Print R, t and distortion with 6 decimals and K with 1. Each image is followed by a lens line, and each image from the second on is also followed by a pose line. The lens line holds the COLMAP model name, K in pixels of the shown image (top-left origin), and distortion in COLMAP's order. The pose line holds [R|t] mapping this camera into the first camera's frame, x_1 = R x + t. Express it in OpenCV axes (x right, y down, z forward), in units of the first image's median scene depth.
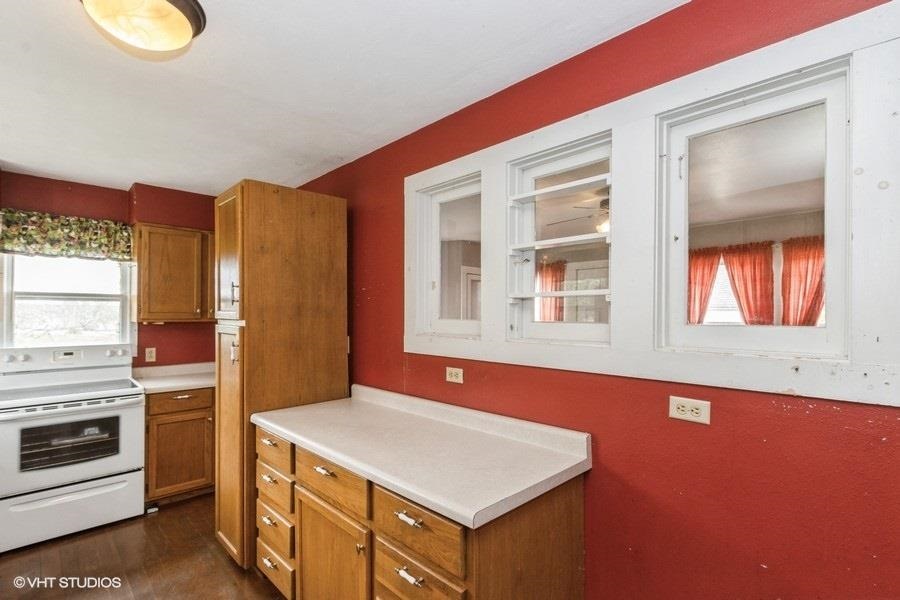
lens RADIAL K [[426.7, 0, 422.2], [0, 426.7, 301.8], [0, 0, 1]] dist [0.000850, -0.000213]
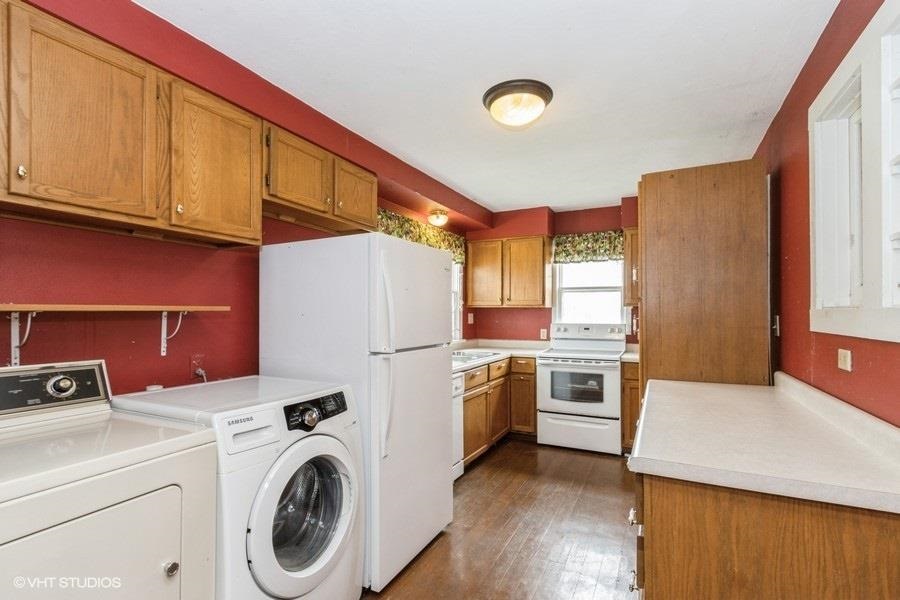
lens RADIAL K [[416.9, 0, 451.3], [0, 416.9, 301.8], [0, 0, 1]] dist [0.001658, -0.000280]
pose [[0.343644, -0.023287, -0.938811, 0.350546], [0.015645, 0.999696, -0.019071, 0.053065], [0.938970, -0.008134, 0.343904, 0.094682]]
